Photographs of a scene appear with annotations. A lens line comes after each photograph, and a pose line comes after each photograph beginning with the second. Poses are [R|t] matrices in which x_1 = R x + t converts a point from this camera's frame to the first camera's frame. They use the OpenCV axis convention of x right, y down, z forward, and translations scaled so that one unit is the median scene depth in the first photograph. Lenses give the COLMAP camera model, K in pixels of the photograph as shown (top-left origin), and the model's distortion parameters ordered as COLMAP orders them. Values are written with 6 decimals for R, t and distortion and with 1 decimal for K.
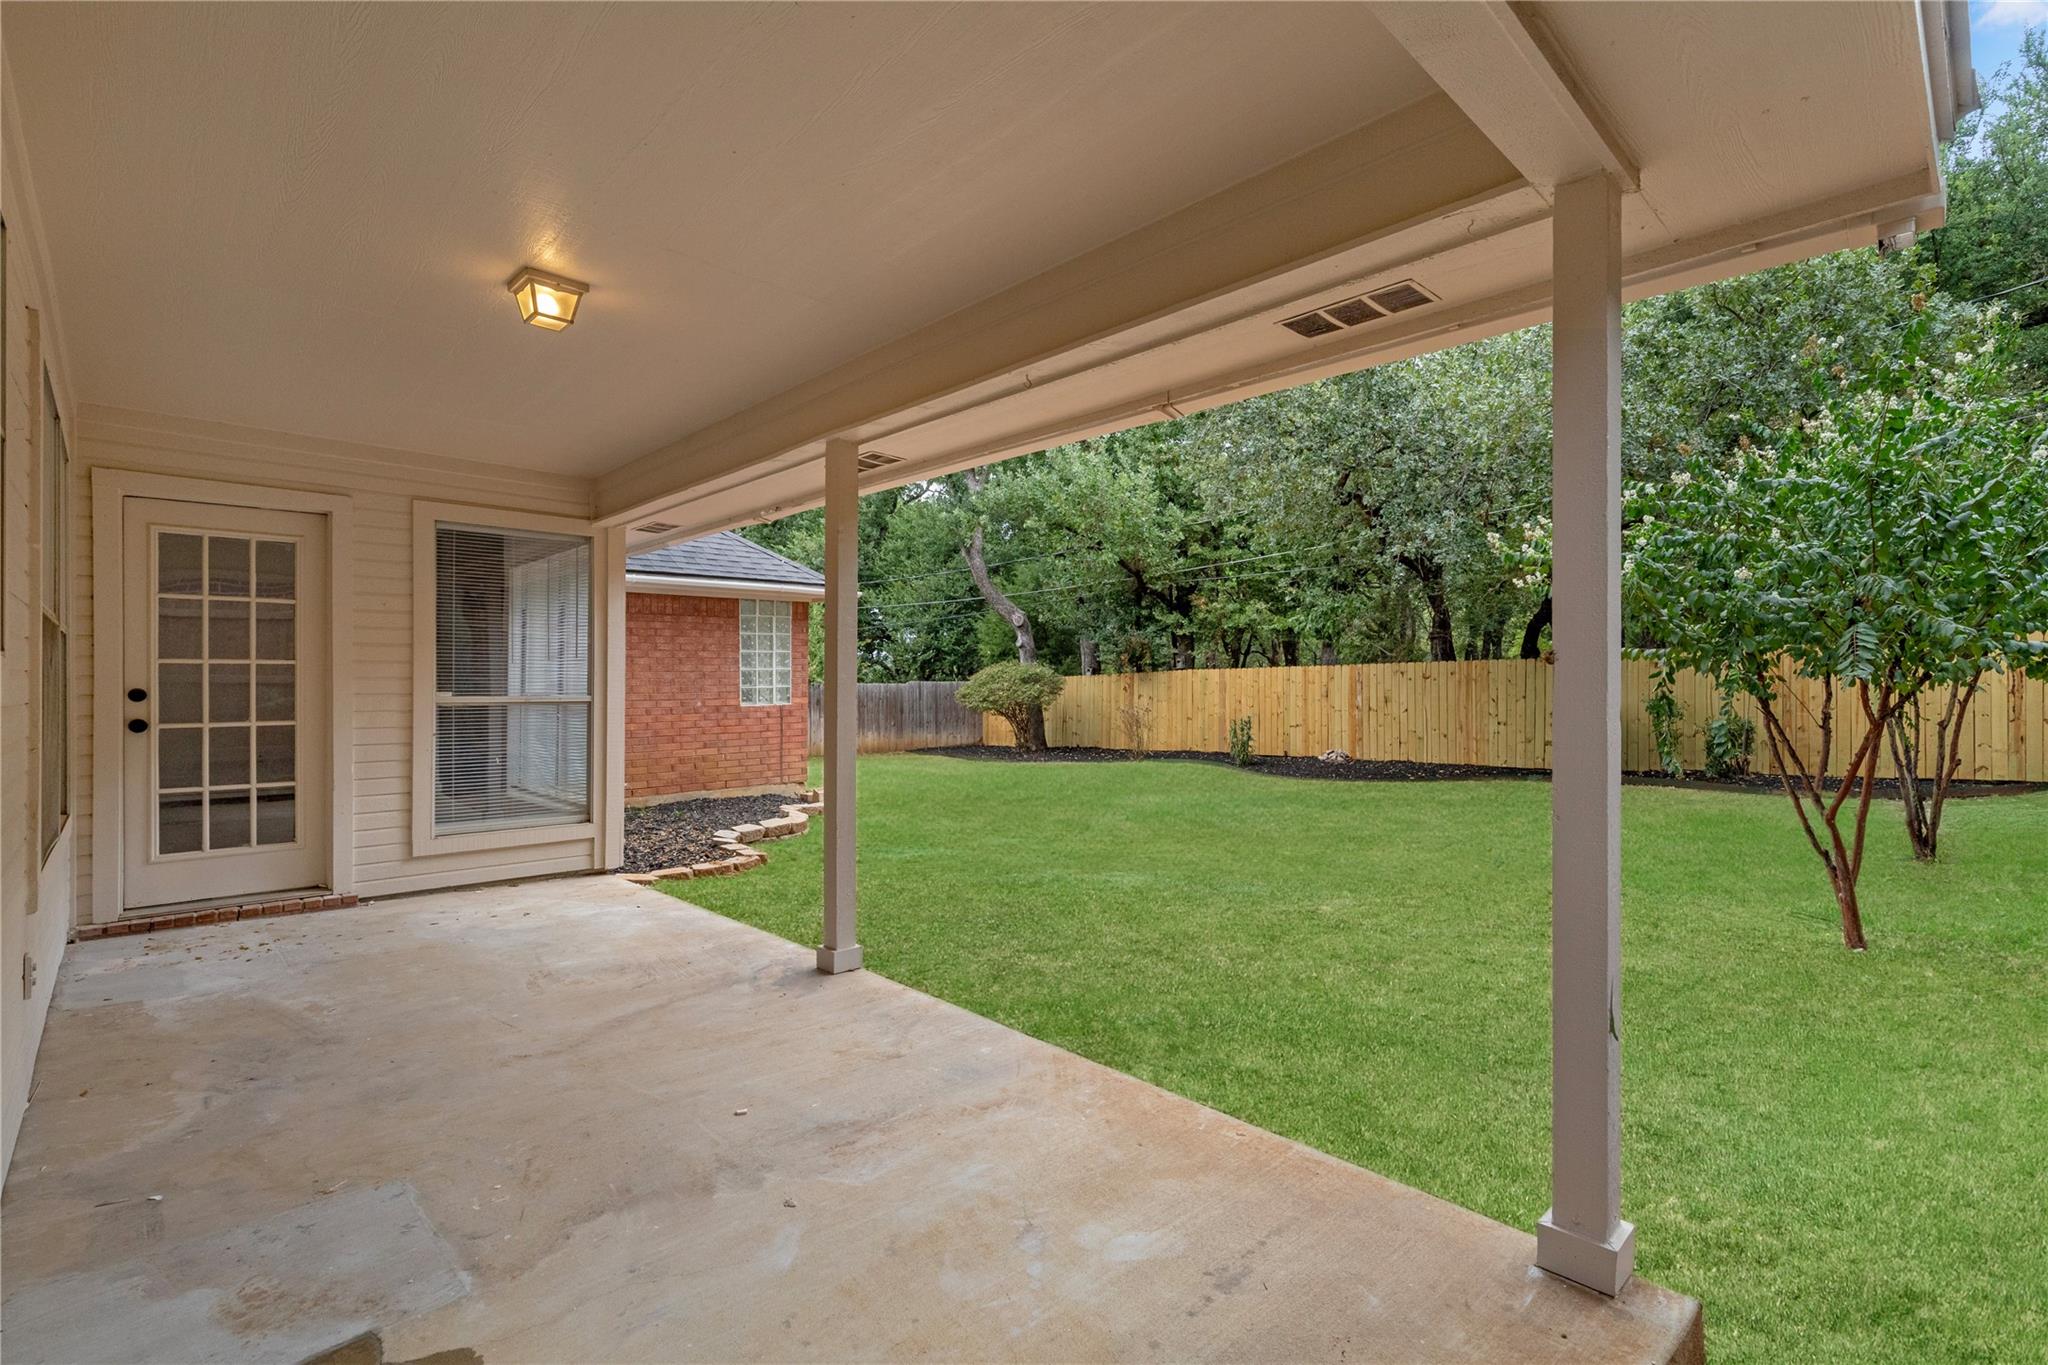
lens RADIAL K [[944.6, 0, 1015.9], [0, 944.6, 685.2], [0, 0, 1]] dist [-0.001296, 0.000159]
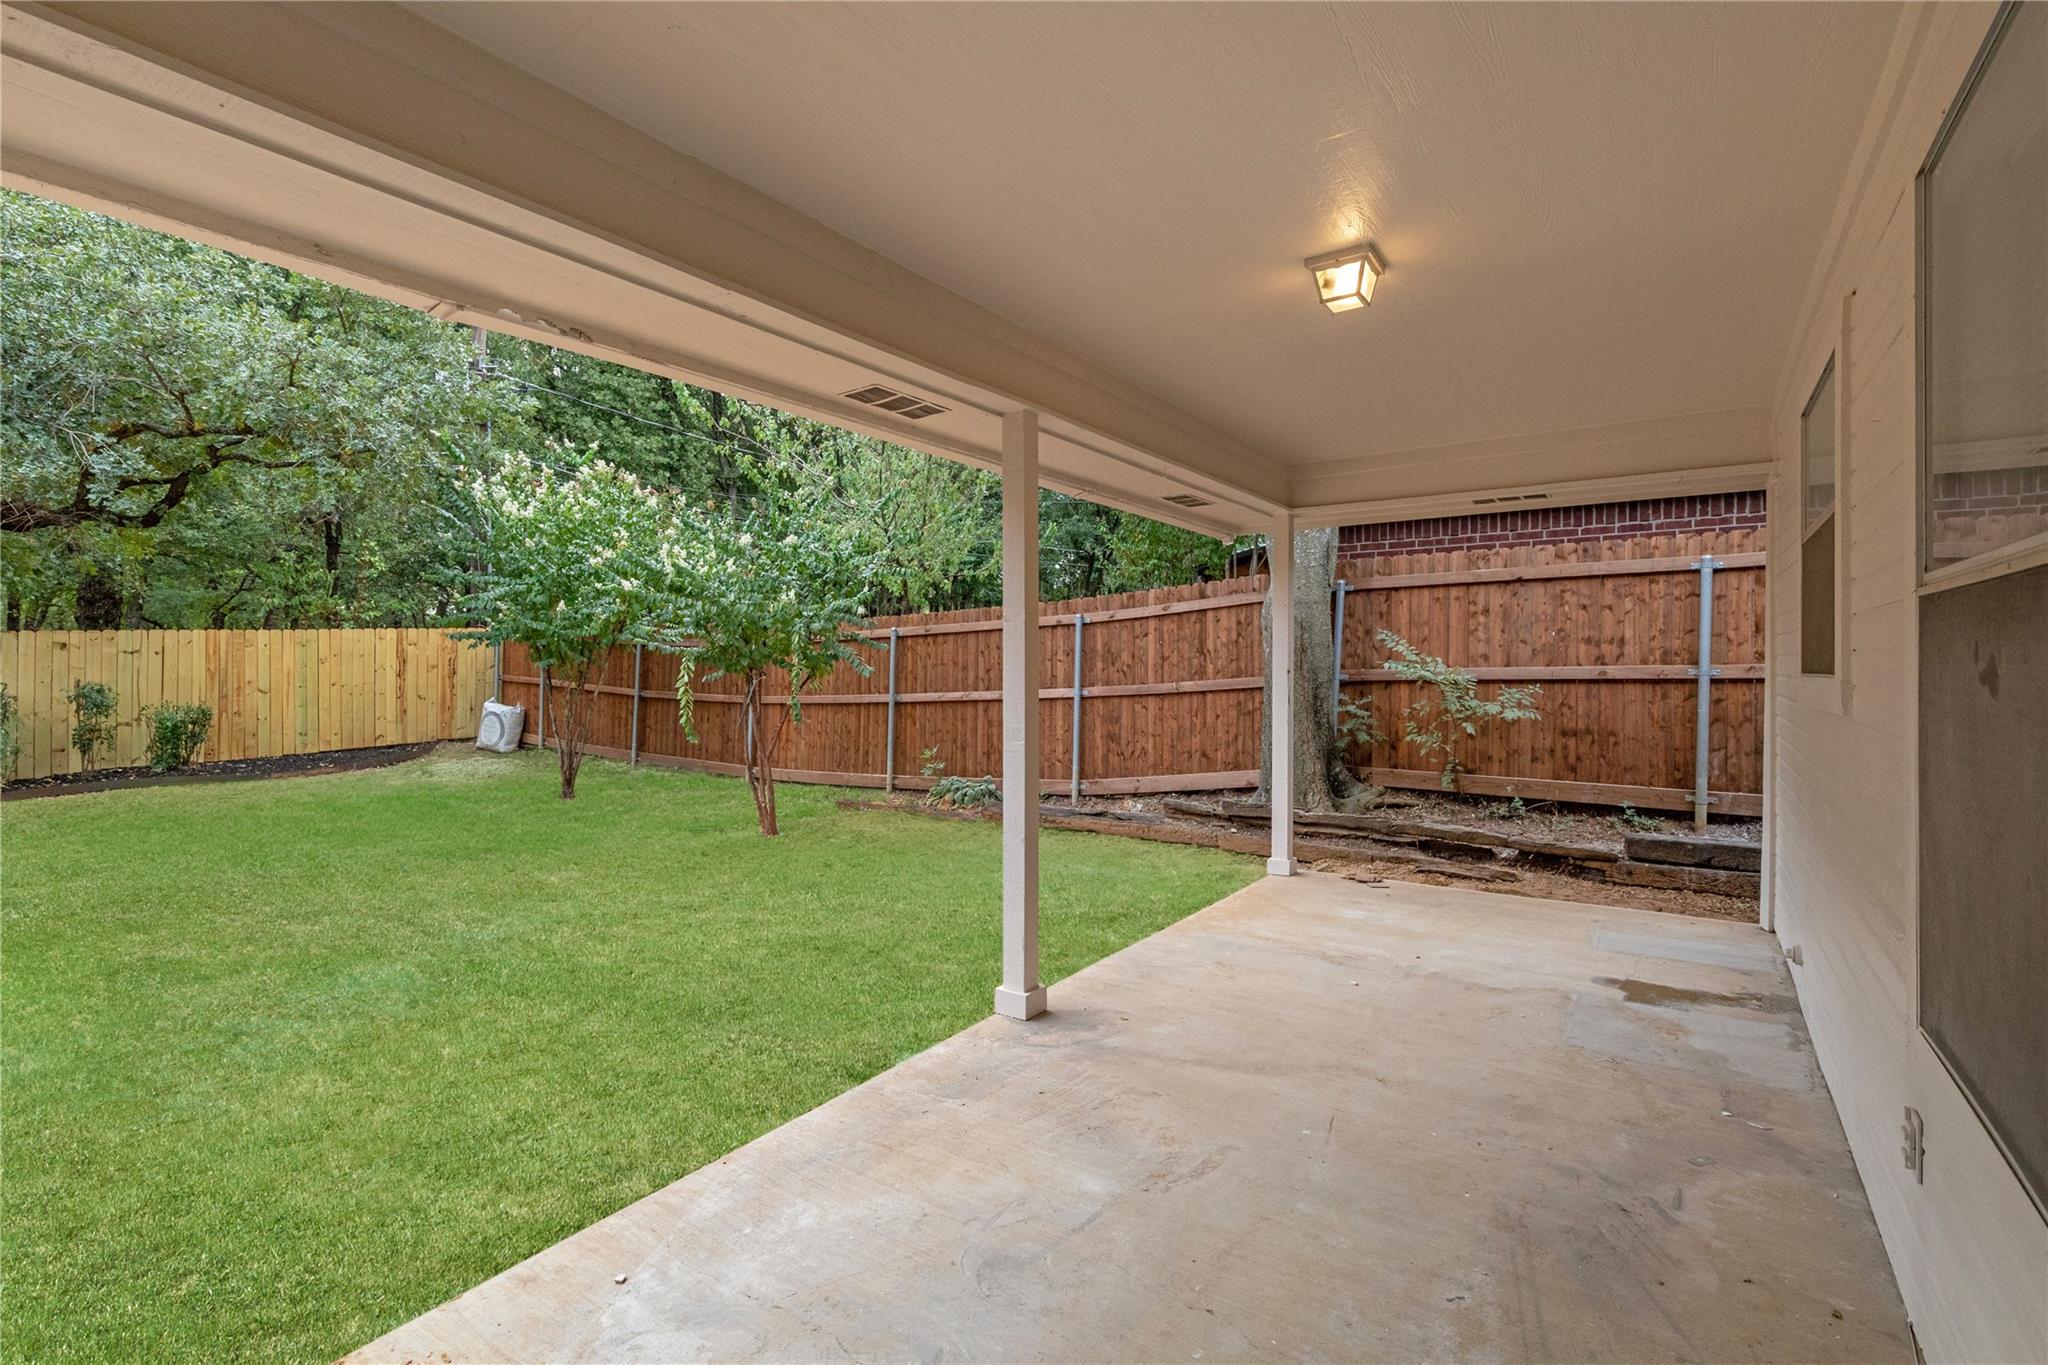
lens RADIAL K [[944.6, 0, 1018.6], [0, 944.6, 667.9], [0, 0, 1]] dist [-0.001296, 0.000159]
pose [[-0.210165, -0.005664, 0.977649, -1.274801], [-0.000261, 0.999984, 0.005737, -0.035793], [-0.977666, 0.000951, -0.210163, 1.437321]]
